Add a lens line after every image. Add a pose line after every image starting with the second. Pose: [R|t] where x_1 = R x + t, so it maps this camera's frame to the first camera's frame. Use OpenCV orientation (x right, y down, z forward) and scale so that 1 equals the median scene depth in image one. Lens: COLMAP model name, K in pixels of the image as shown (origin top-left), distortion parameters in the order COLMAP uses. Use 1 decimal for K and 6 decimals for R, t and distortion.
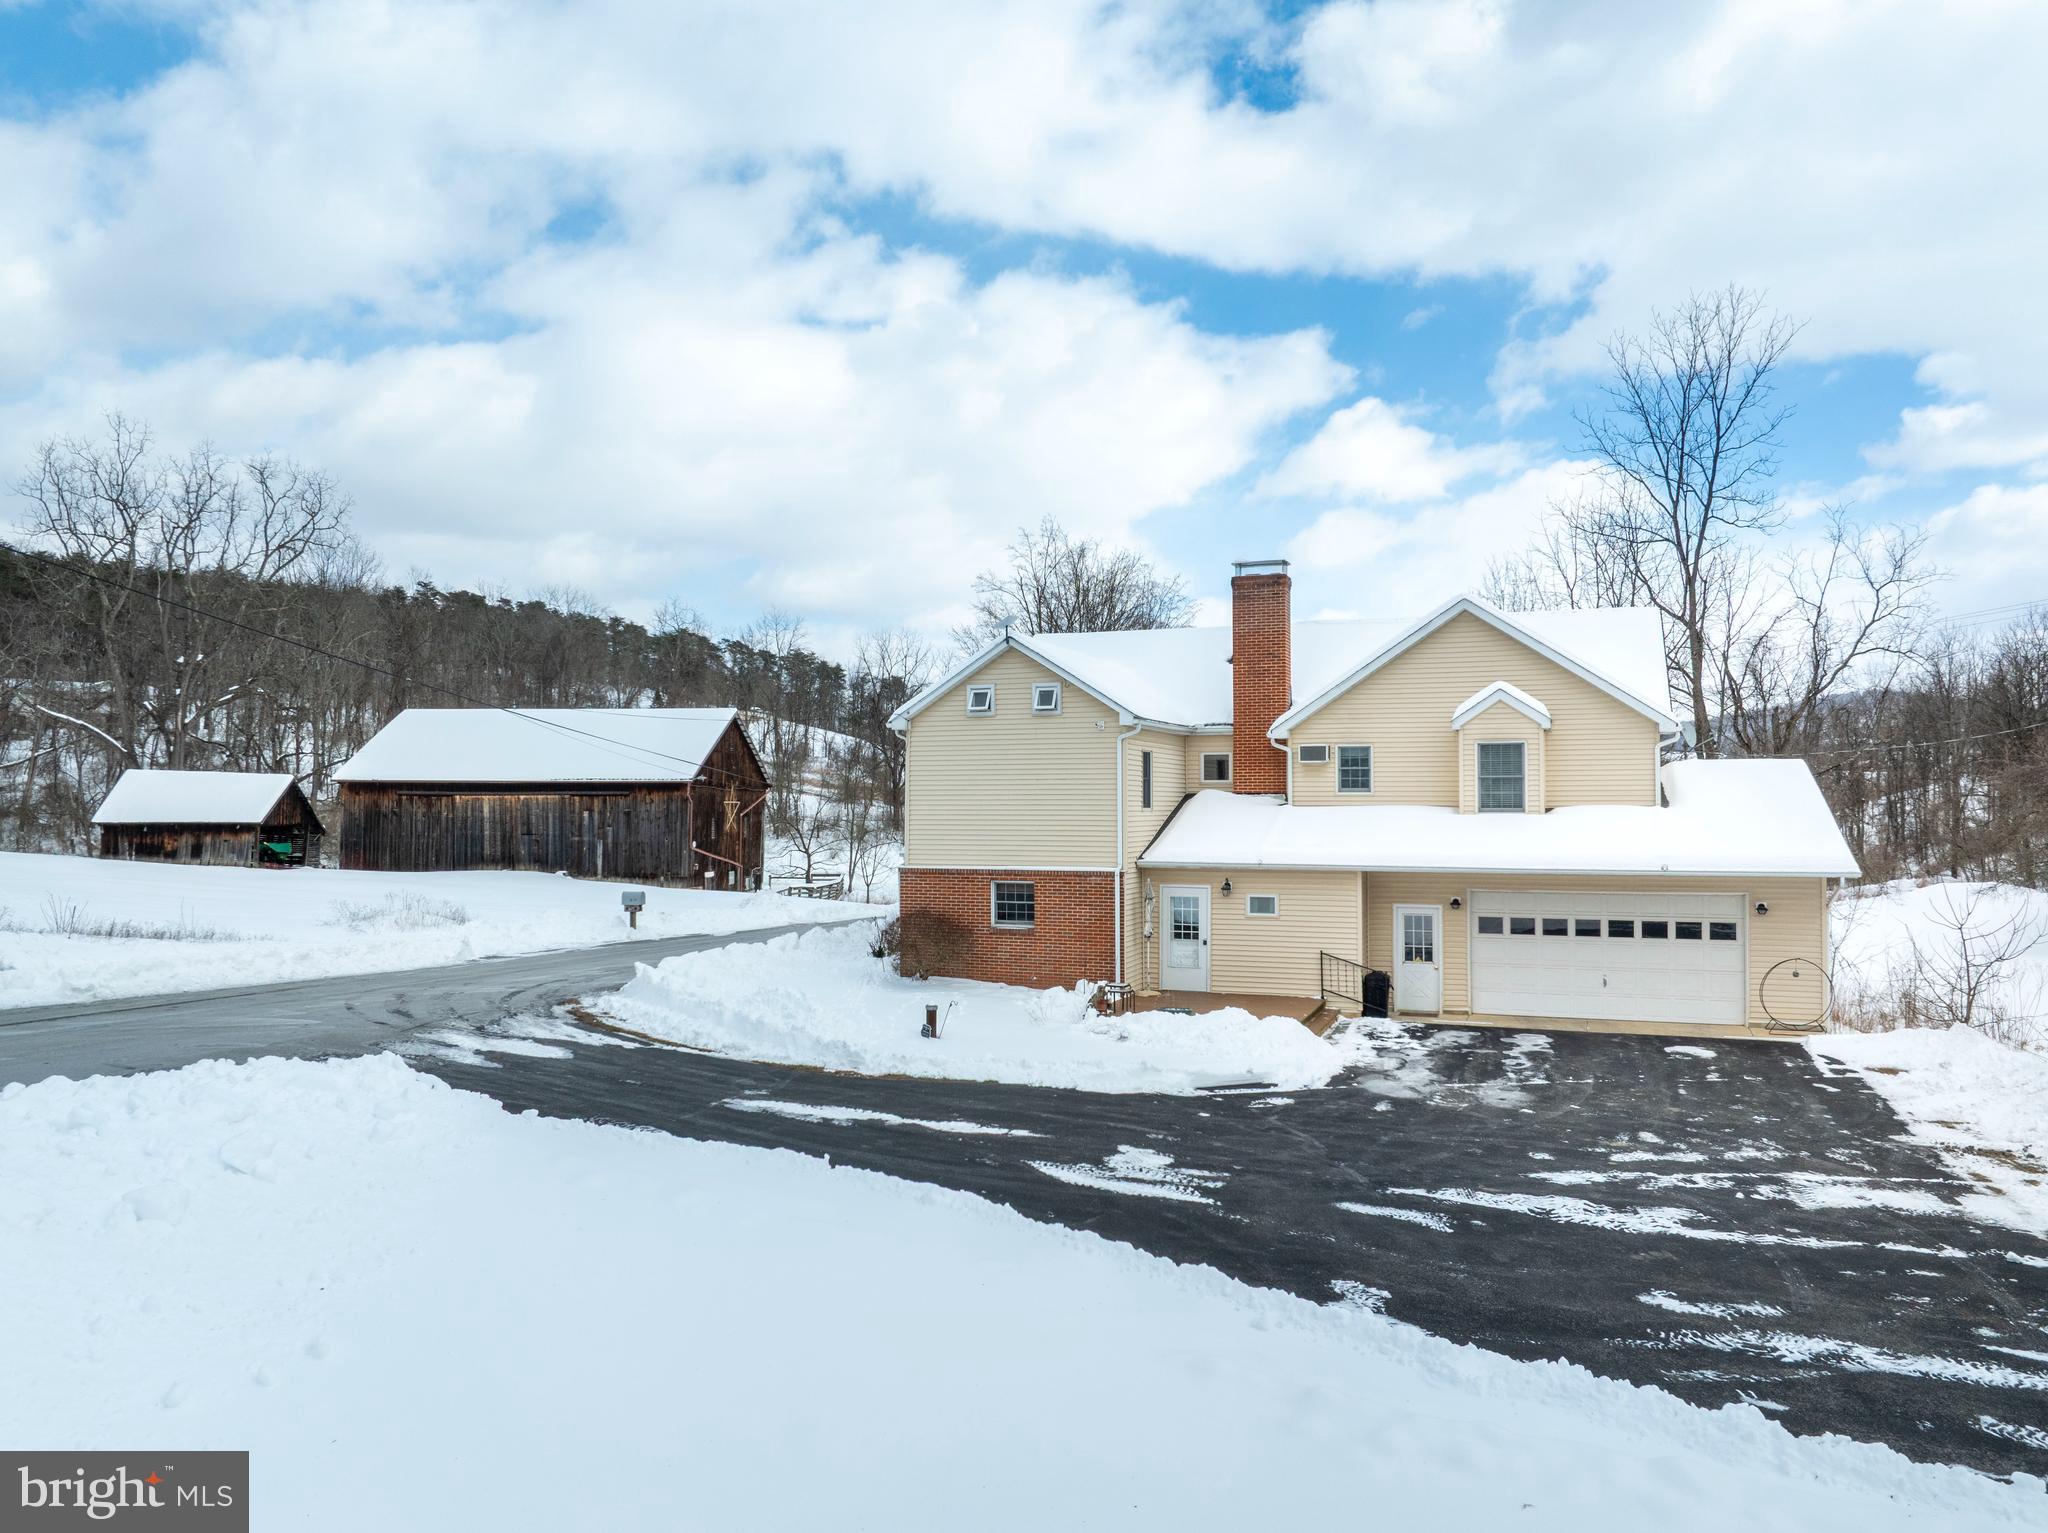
lens RADIAL K [[1411.4, 0, 1024.0], [0, 1411.4, 766.5], [0, 0, 1]] dist [-0.003683, -0.026249]
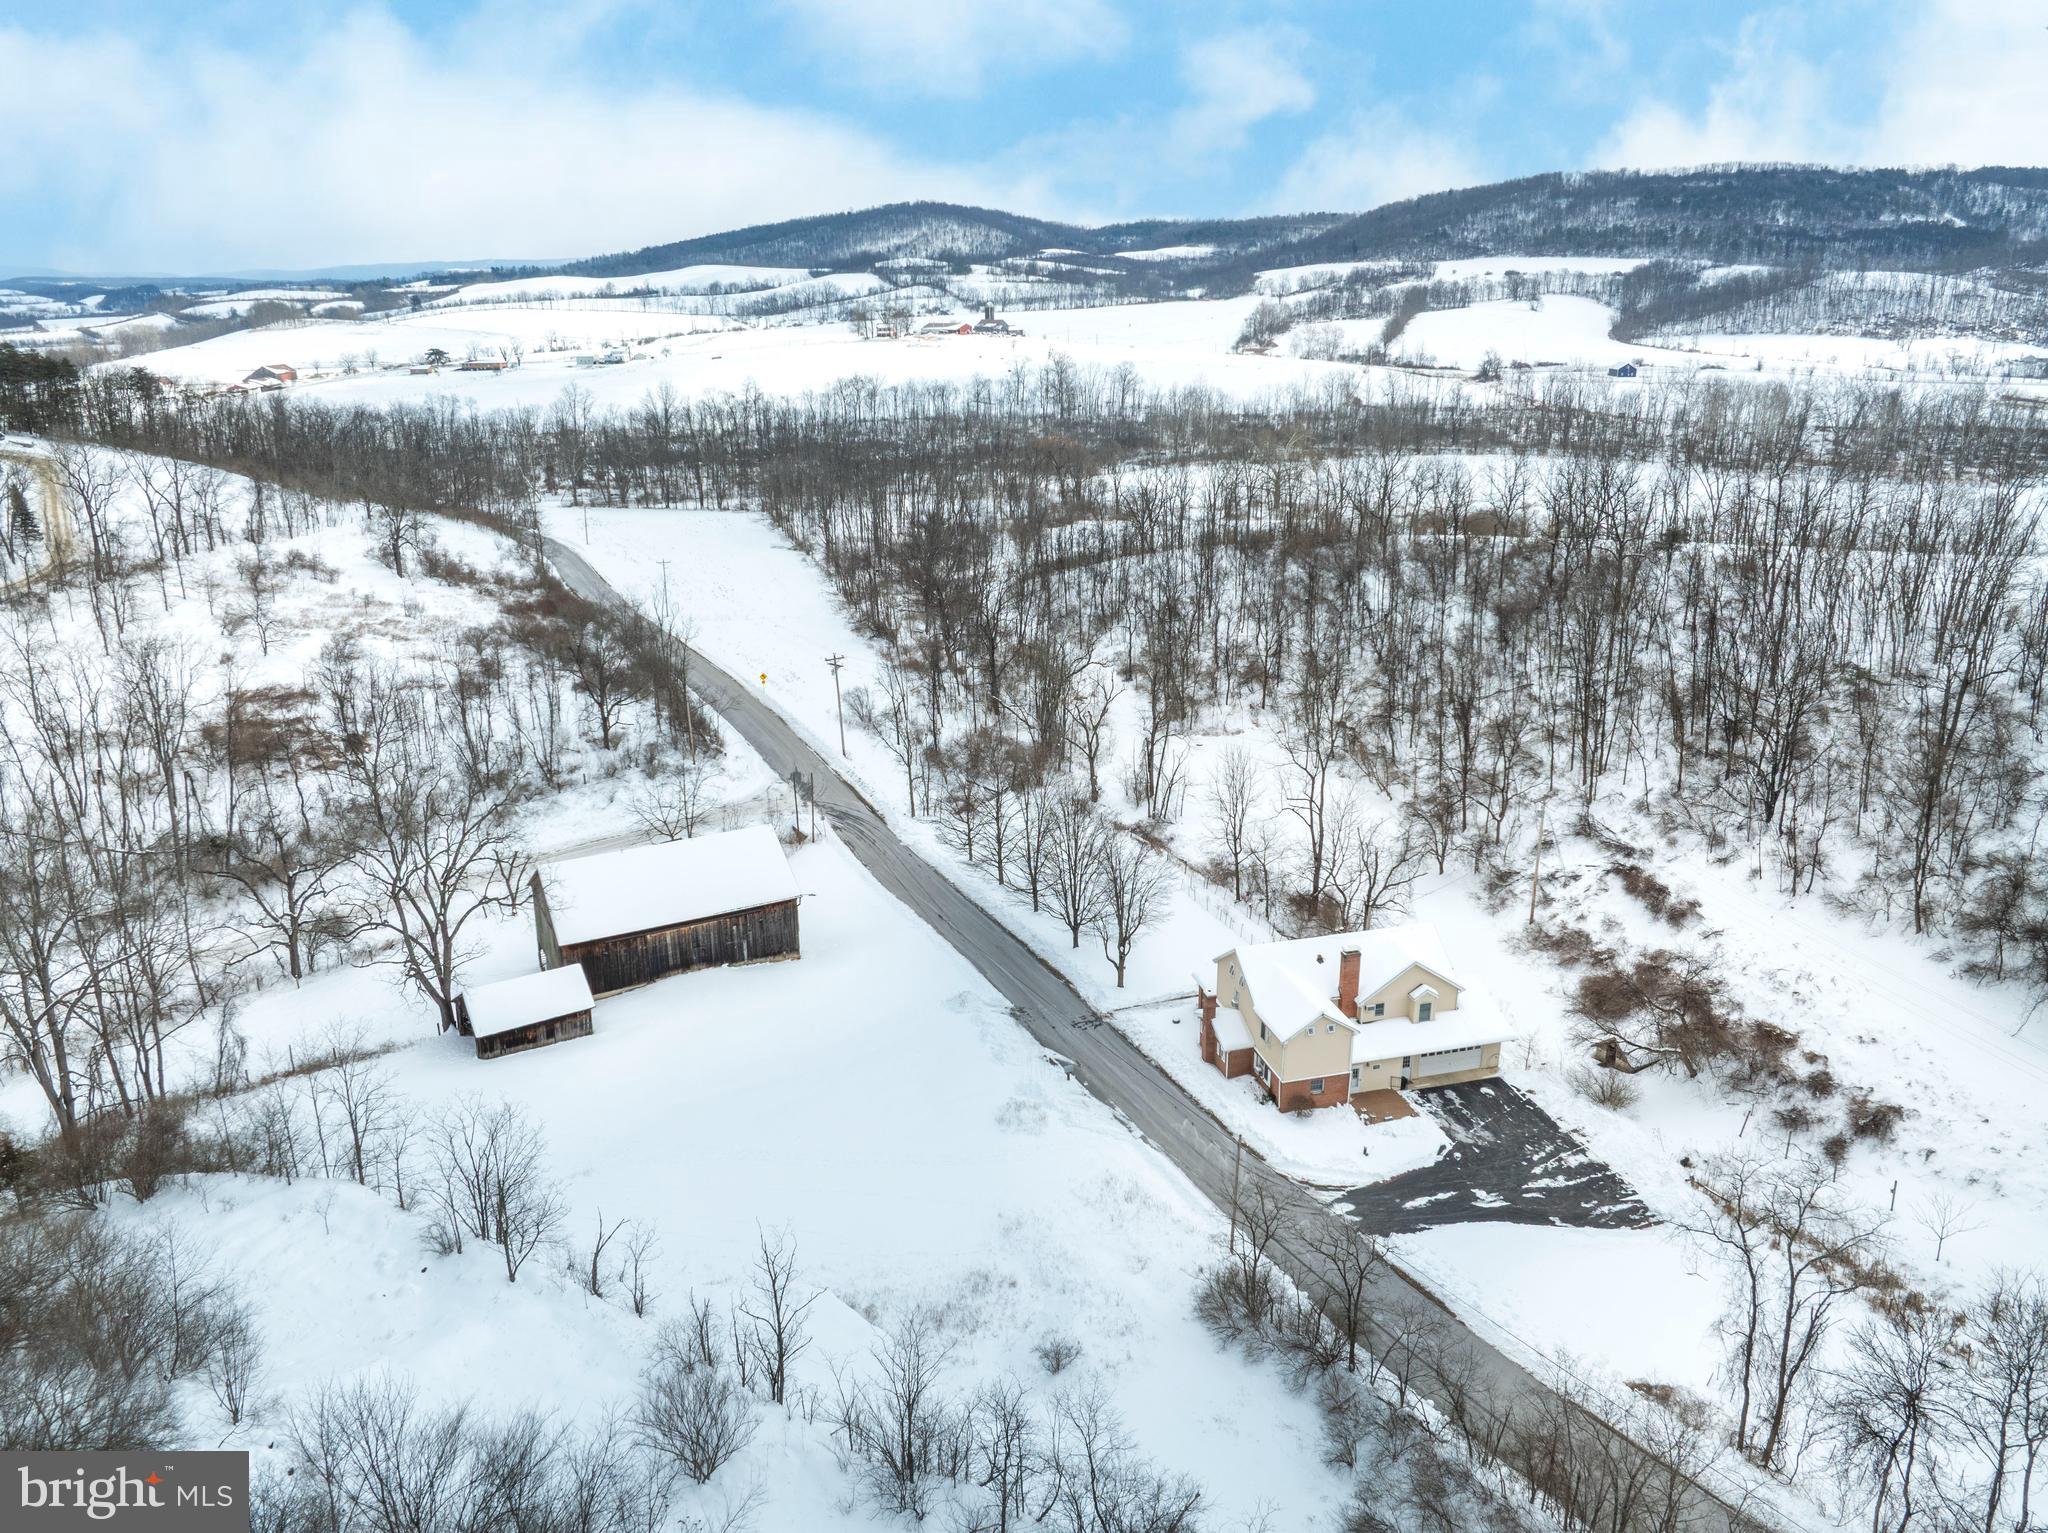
lens RADIAL K [[1411.4, 0, 1024.0], [0, 1411.4, 766.5], [0, 0, 1]] dist [-0.003683, -0.026249]
pose [[0.815620, -0.194784, 0.544814, -0.948565], [-0.002789, 0.940294, 0.340353, -0.736726], [-0.578581, -0.279118, 0.766379, -0.391021]]
